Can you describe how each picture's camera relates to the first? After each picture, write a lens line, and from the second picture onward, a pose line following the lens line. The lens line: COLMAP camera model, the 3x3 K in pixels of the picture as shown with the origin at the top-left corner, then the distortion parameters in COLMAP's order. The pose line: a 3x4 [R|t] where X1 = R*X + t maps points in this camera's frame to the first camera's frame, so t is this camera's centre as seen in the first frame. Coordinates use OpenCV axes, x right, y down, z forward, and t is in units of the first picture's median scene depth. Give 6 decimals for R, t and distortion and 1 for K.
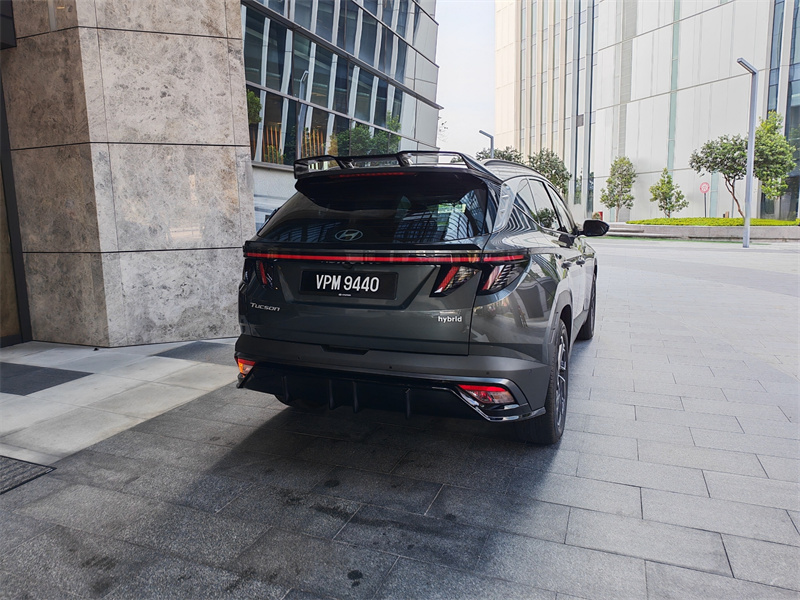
lens RADIAL K [[552.9, 0, 399.6], [0, 552.9, 291.8], [0, 0, 1]] dist [0.027187, -0.020619]
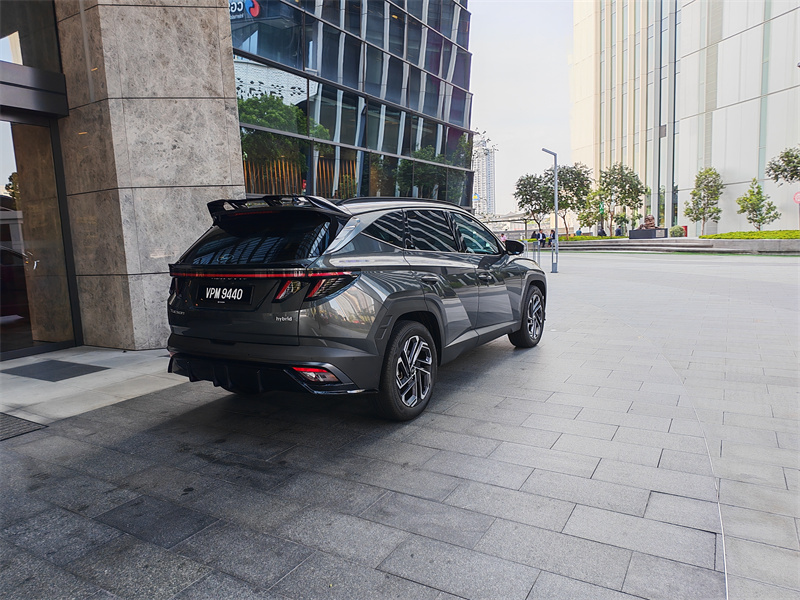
lens RADIAL K [[552.9, 0, 400.2], [0, 552.9, 306.8], [0, 0, 1]] dist [0.027187, -0.020619]
pose [[0.986907, -0.003535, -0.161251, 0.276387], [0.002084, 0.999956, -0.009167, 0.015226], [0.161277, 0.008711, 0.986871, -0.143289]]
